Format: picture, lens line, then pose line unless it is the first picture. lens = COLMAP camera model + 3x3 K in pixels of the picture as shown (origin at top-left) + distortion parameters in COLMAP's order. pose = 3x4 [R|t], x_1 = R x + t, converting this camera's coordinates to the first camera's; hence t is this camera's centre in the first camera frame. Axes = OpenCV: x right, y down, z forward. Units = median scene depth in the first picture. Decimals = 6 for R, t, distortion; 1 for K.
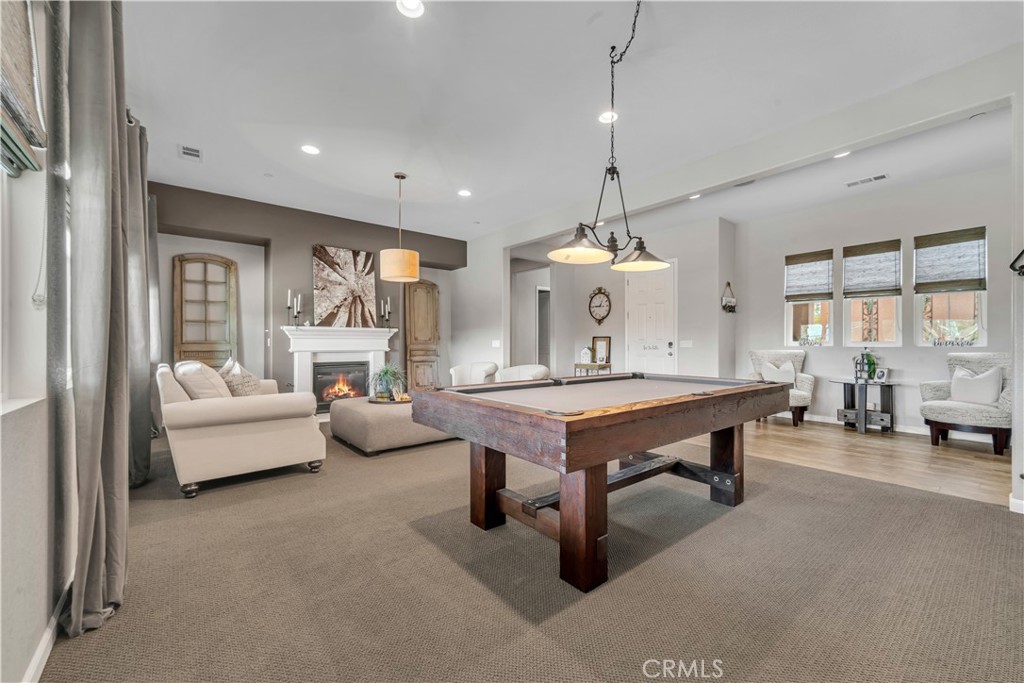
lens RADIAL K [[410.1, 0, 504.0], [0, 410.1, 347.2], [0, 0, 1]] dist [0.013575, -0.000170]
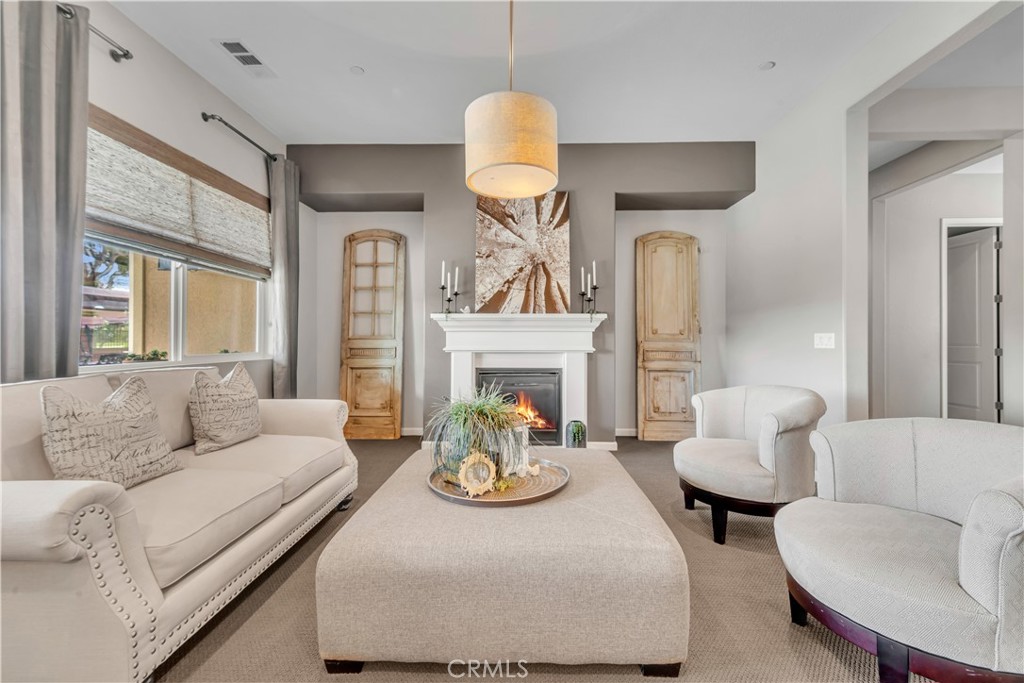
lens RADIAL K [[410.1, 0, 515.2], [0, 410.1, 336.6], [0, 0, 1]] dist [0.013575, -0.000170]
pose [[0.769123, -0.001950, -0.639098, 0.010402], [-0.007736, 0.999894, -0.012361, -0.005692], [0.639054, 0.014451, 0.769026, 0.514618]]
